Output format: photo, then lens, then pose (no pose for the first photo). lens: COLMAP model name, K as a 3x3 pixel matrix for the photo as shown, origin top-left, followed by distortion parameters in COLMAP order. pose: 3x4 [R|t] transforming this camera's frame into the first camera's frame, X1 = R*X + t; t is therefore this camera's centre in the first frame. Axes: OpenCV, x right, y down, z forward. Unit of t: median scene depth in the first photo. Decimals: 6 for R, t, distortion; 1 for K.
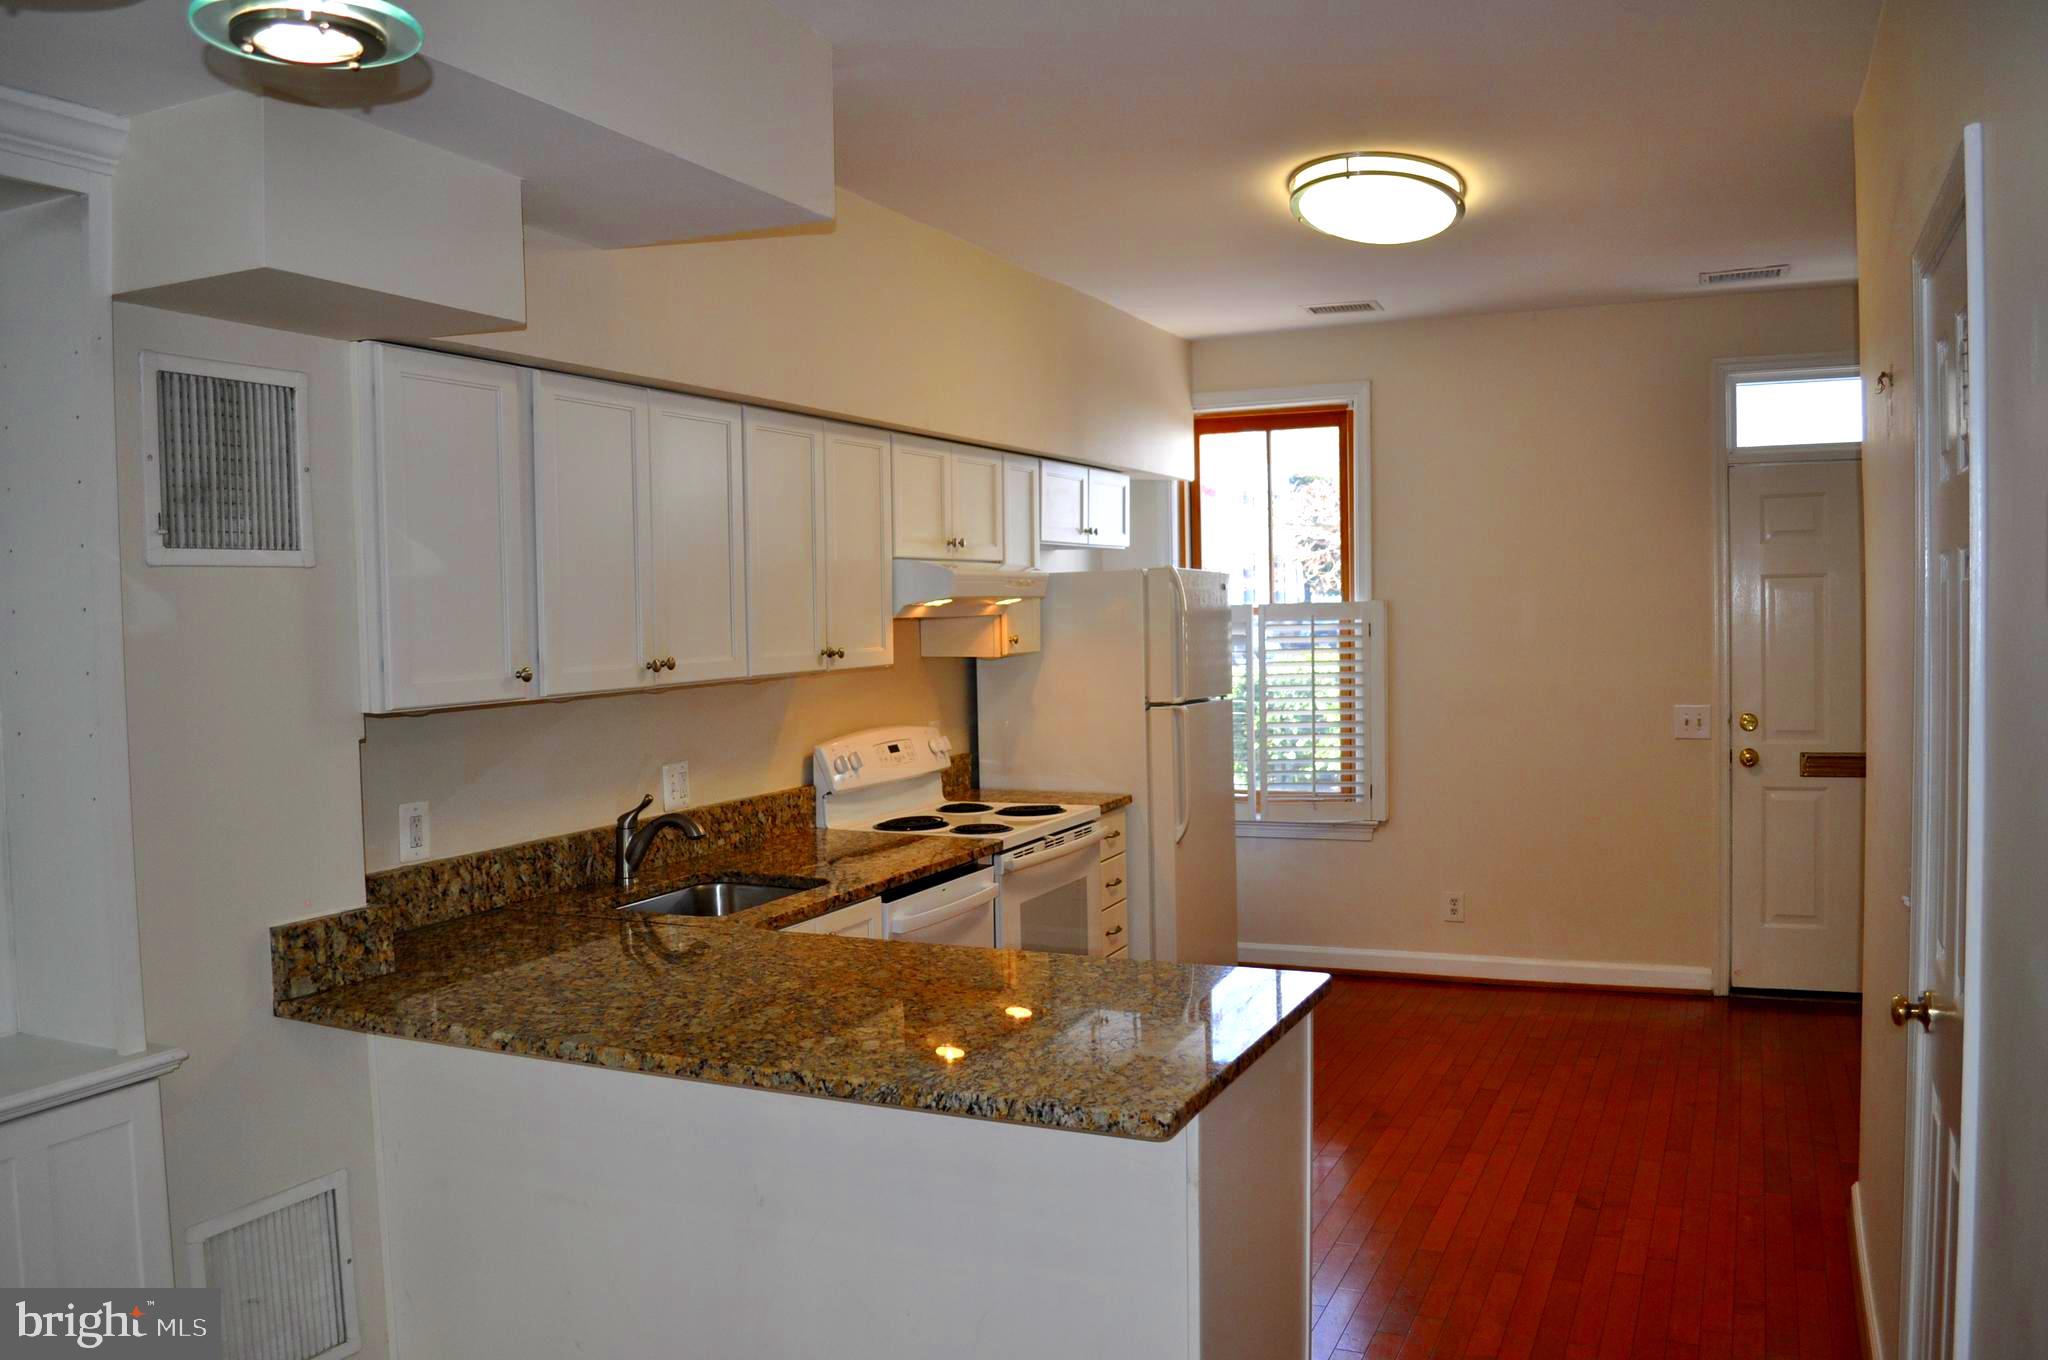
lens RADIAL K [[1632.0, 0, 1024.0], [0, 1632.0, 680.0], [0, 0, 1]] dist [-0.079753, 0.003589]
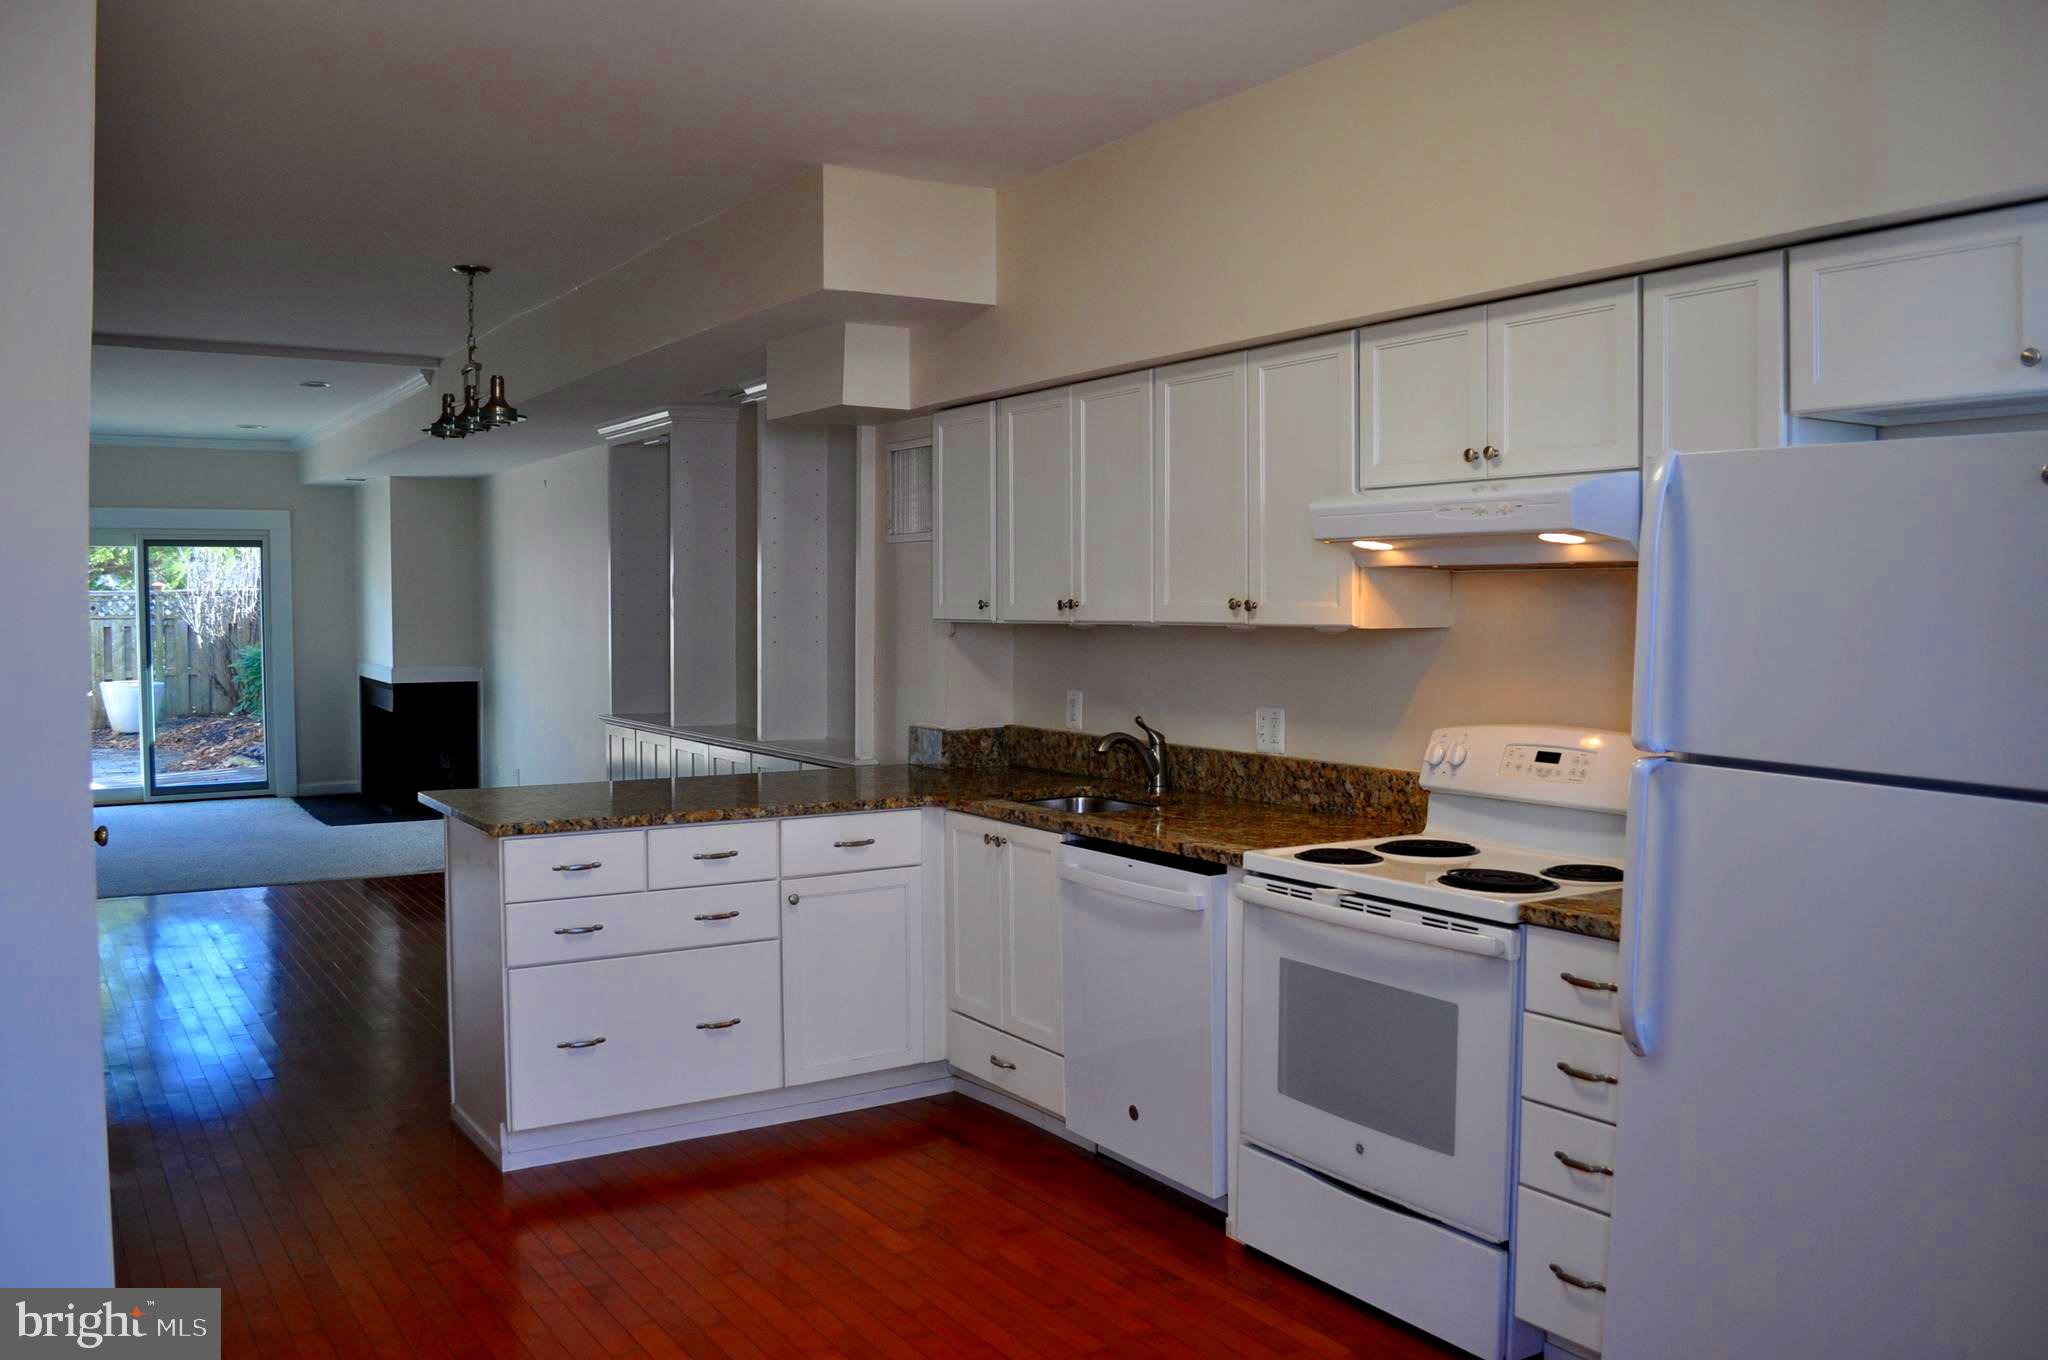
lens RADIAL K [[1632.0, 0, 1024.0], [0, 1632.0, 680.0], [0, 0, 1]] dist [-0.079753, 0.003589]
pose [[-0.536949, 0.057864, -0.841628, 0.690158], [-0.030978, 0.995620, 0.088215, -0.049514], [0.843046, 0.073439, -0.532804, 1.322485]]
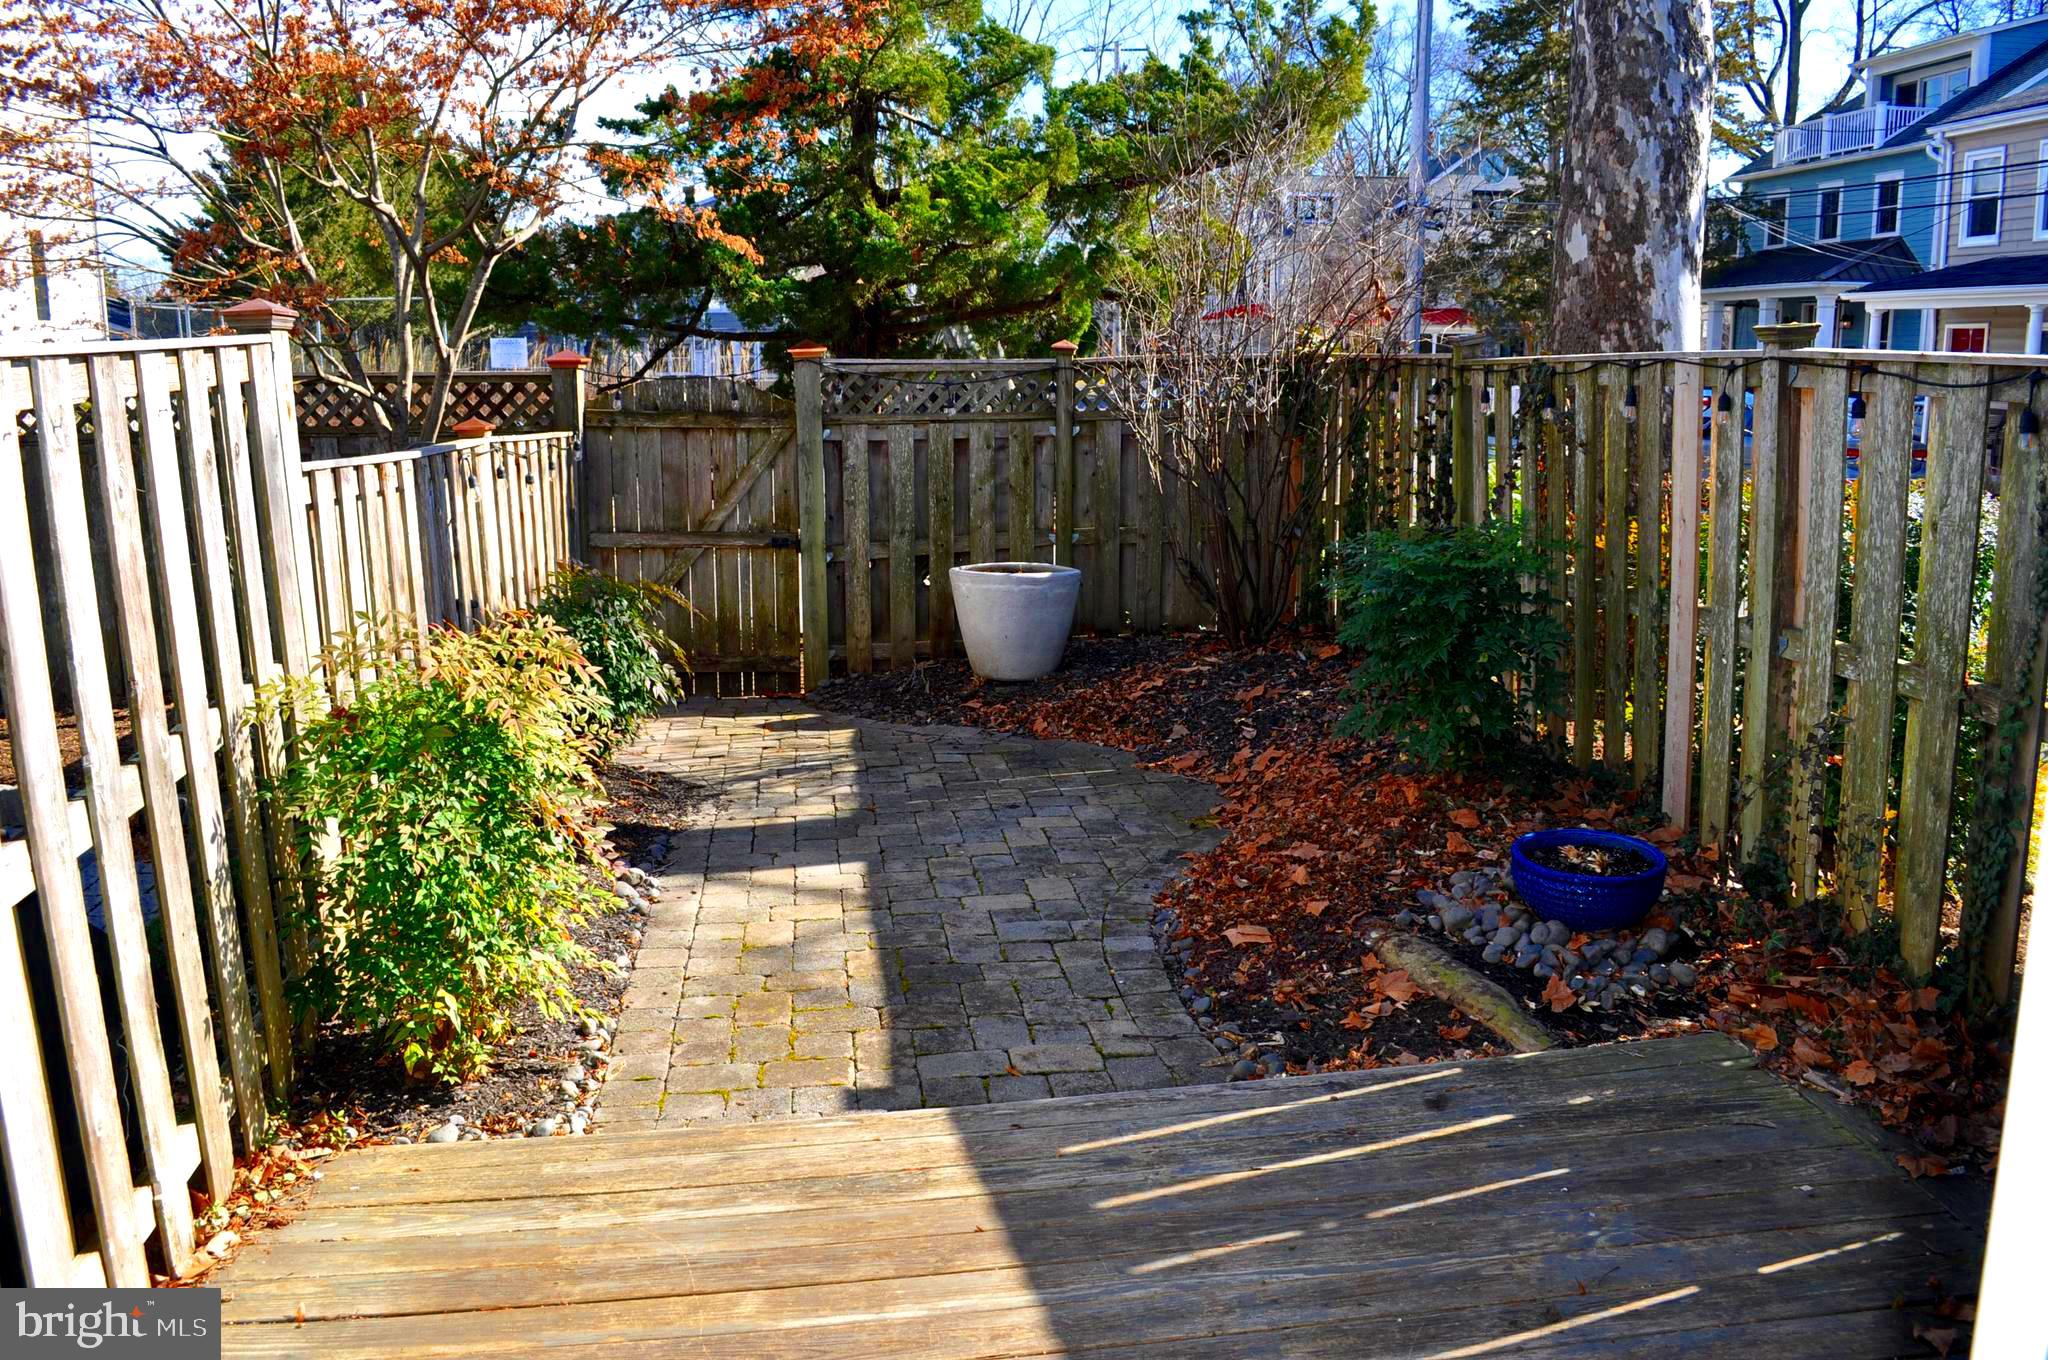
lens RADIAL K [[1632.0, 0, 1024.0], [0, 1632.0, 680.0], [0, 0, 1]] dist [-0.079753, 0.003589]
pose [[-0.851613, 0.120865, -0.510046, -0.527936], [-0.007321, 0.970215, 0.242134, 0.056763], [0.524120, 0.209939, -0.825363, -1.146878]]
